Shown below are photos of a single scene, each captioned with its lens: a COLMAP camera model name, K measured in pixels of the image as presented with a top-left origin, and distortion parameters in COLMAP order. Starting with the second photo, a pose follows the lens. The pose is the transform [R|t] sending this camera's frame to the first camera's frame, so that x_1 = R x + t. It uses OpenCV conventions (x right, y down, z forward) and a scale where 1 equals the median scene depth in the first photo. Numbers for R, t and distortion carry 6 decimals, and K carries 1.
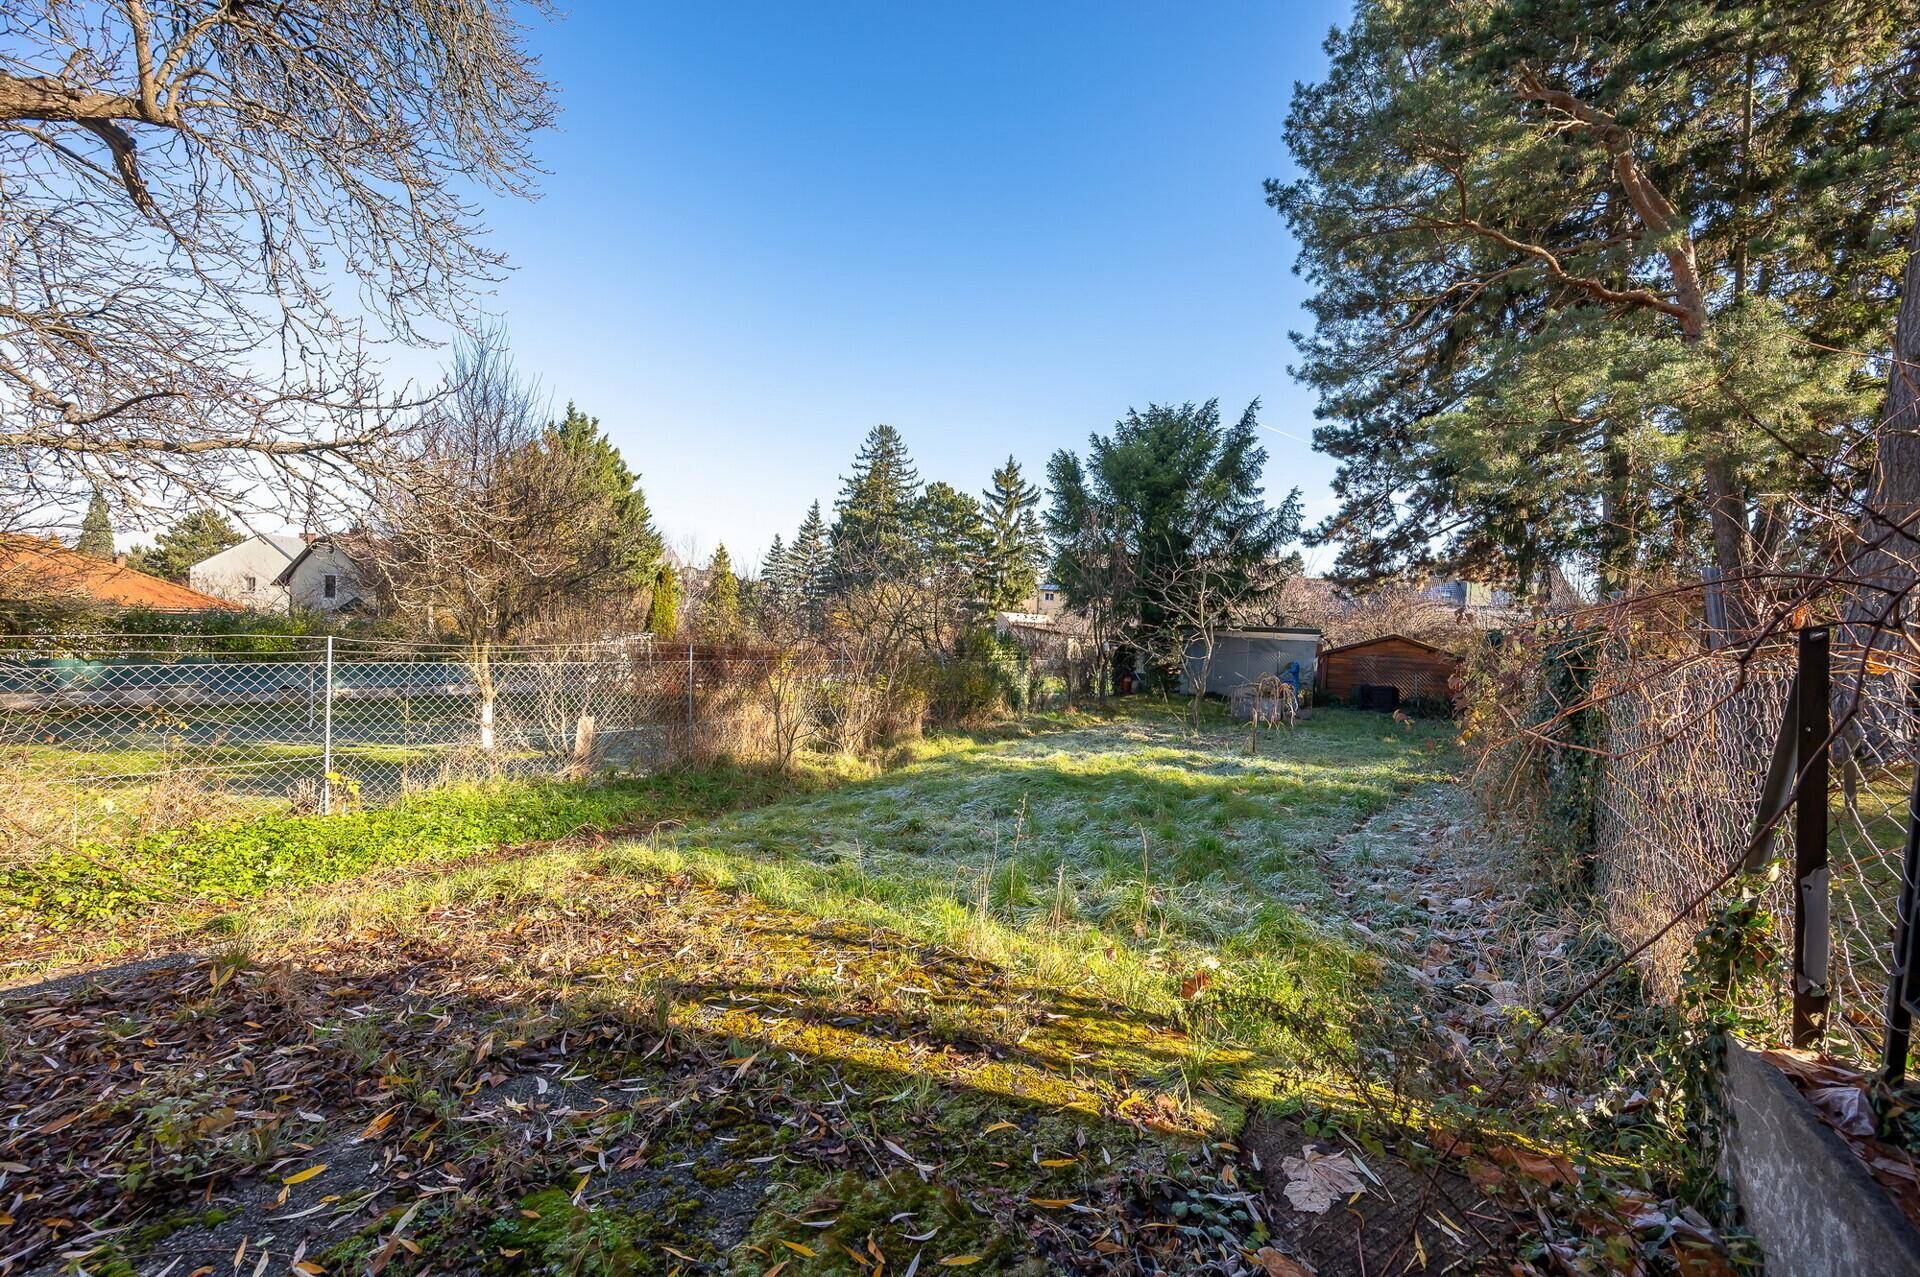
lens RADIAL K [[796.5, 0, 960.0], [0, 796.5, 638.5], [0, 0, 1]] dist [-0.001851, -0.000023]
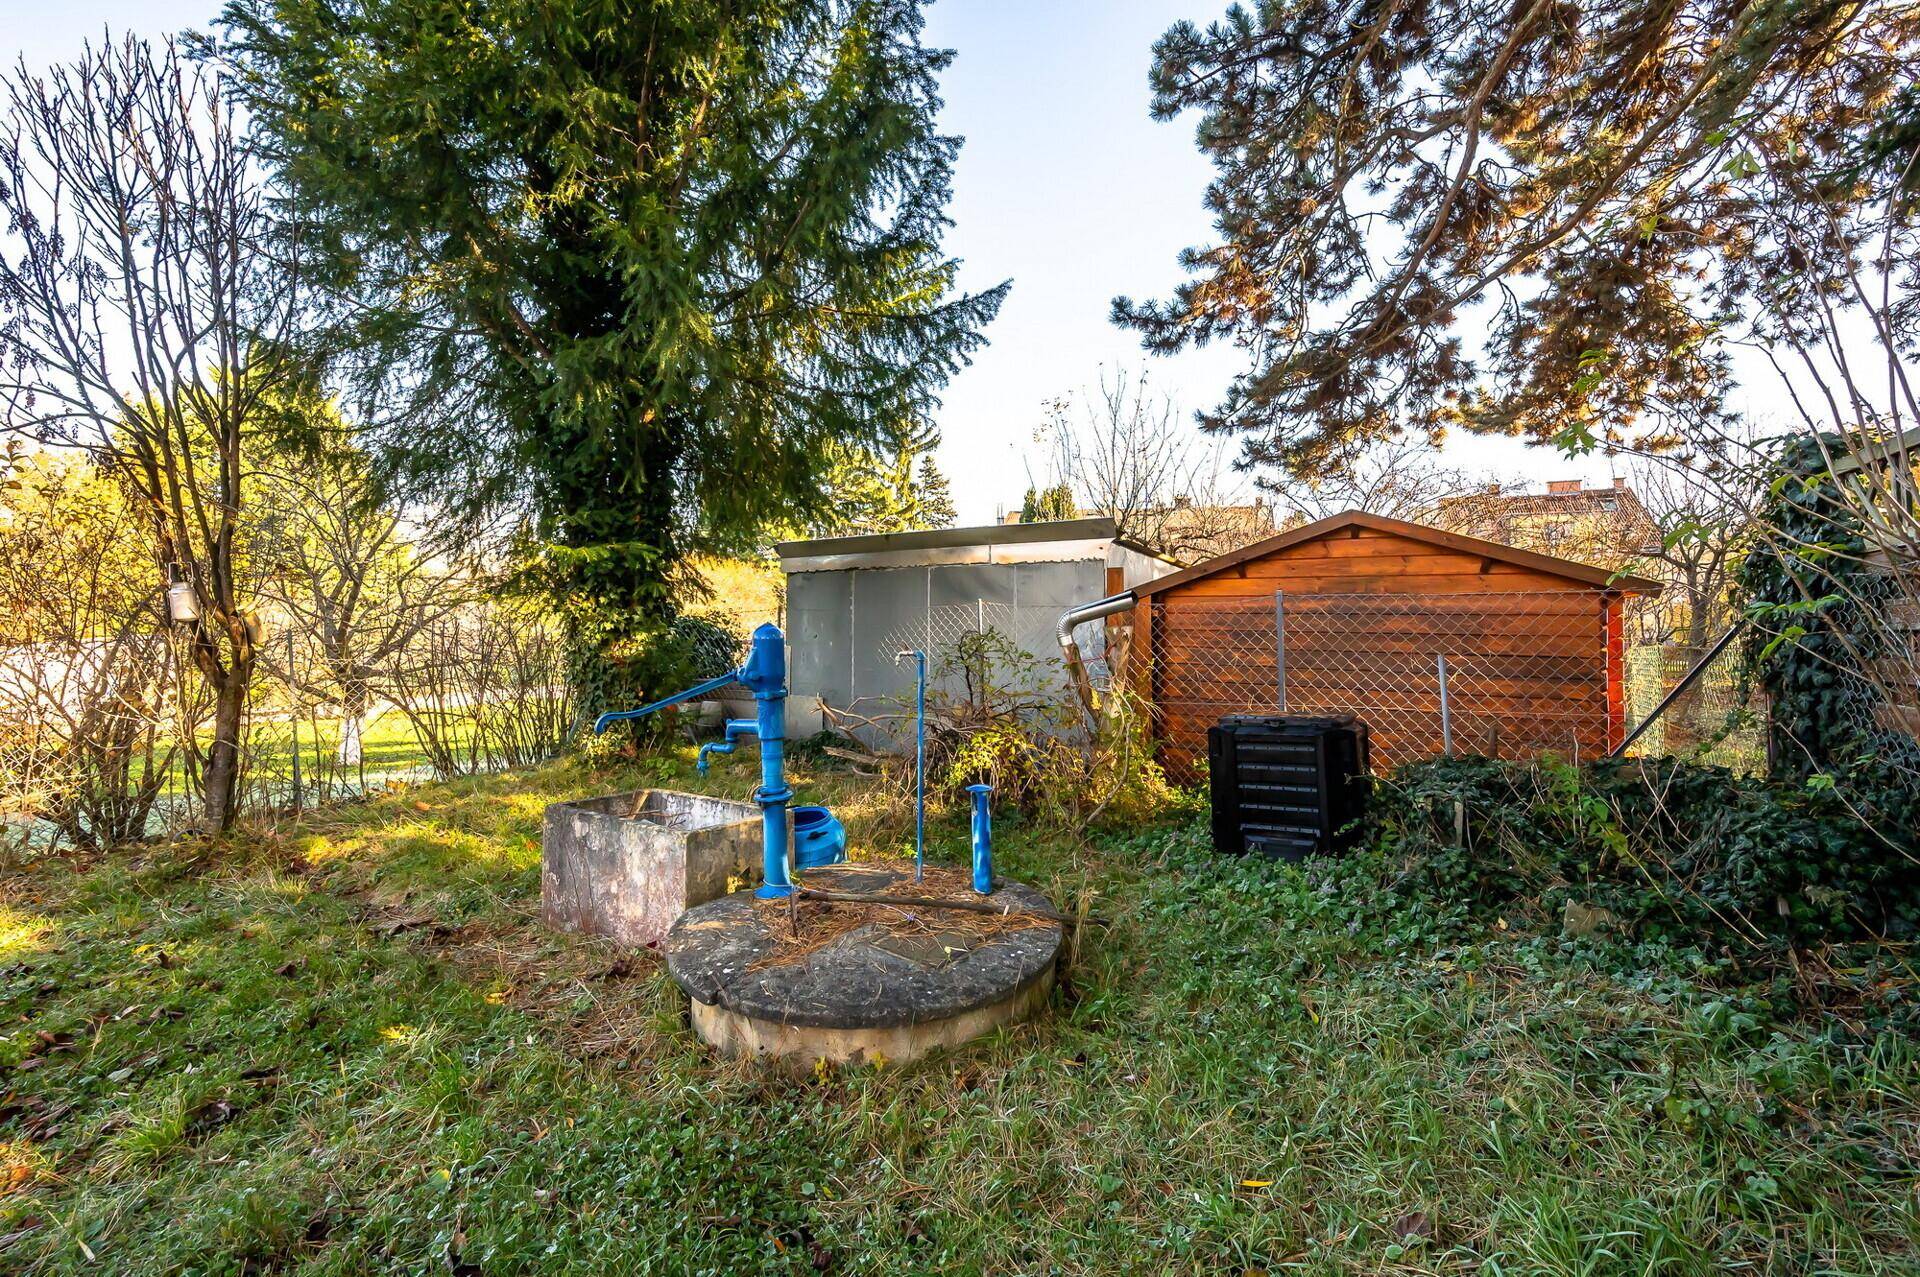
lens RADIAL K [[796.5, 0, 960.0], [0, 796.5, 638.5], [0, 0, 1]] dist [-0.001851, -0.000023]
pose [[0.997488, -0.037810, -0.059903, 0.350725], [0.037493, 0.999276, -0.006410, 0.034829], [0.060102, 0.004148, 0.998184, 0.571427]]
